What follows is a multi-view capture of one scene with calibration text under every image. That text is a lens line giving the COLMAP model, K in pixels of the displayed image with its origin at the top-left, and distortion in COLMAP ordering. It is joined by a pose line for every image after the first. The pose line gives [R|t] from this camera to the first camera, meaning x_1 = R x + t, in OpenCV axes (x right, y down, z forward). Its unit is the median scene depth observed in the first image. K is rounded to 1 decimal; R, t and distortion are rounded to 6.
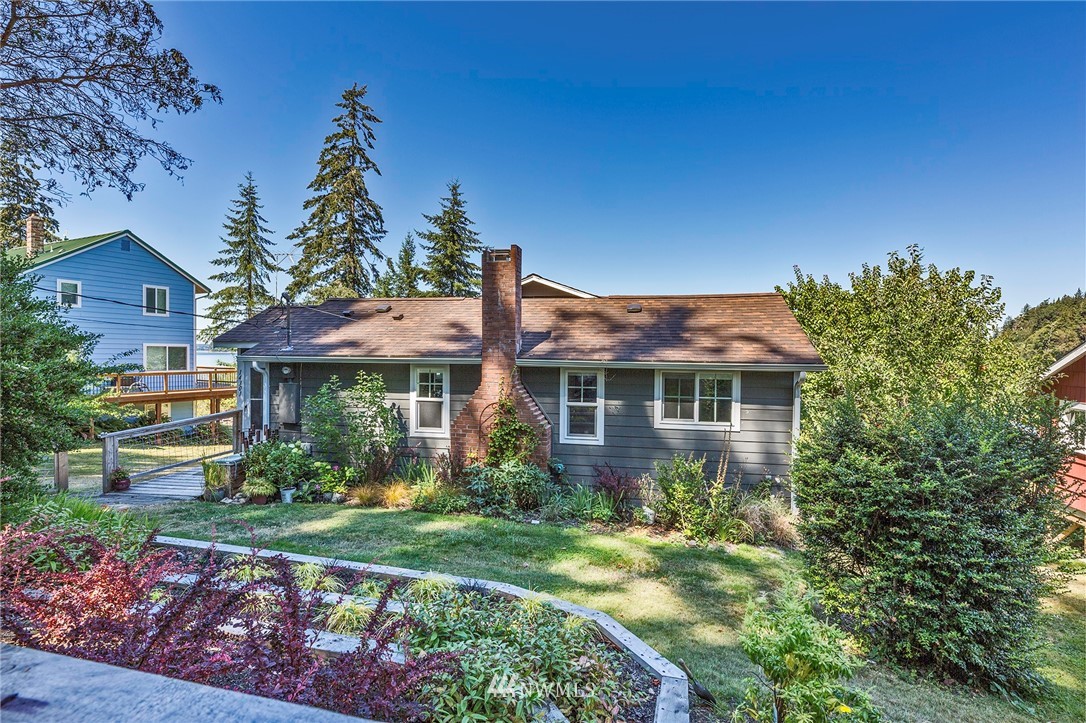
lens RADIAL K [[506.3, 0, 544.1], [0, 506.3, 365.4], [0, 0, 1]] dist [-0.004156, -0.000961]
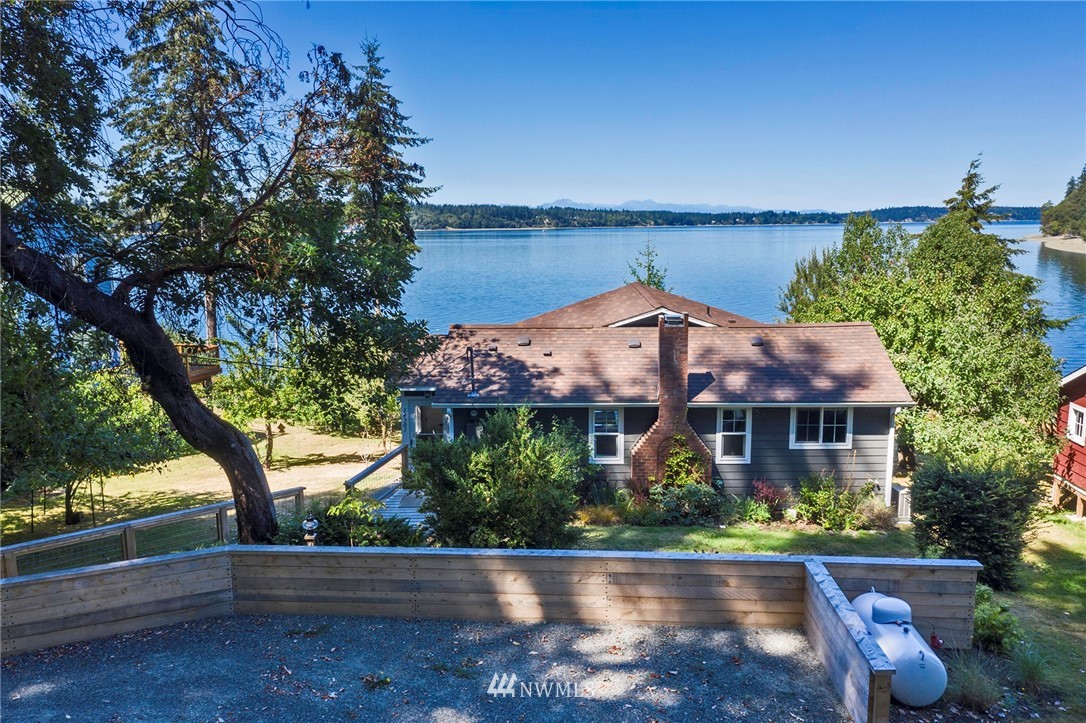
lens RADIAL K [[824.0, 0, 543.0], [0, 824.0, 361.5], [0, 0, 1]] dist [-0.005724, 0.004248]
pose [[0.985090, -0.045499, 0.165915, -0.894218], [0.022171, 0.989928, 0.139828, -0.488793], [-0.170606, -0.134065, 0.976176, -1.119168]]
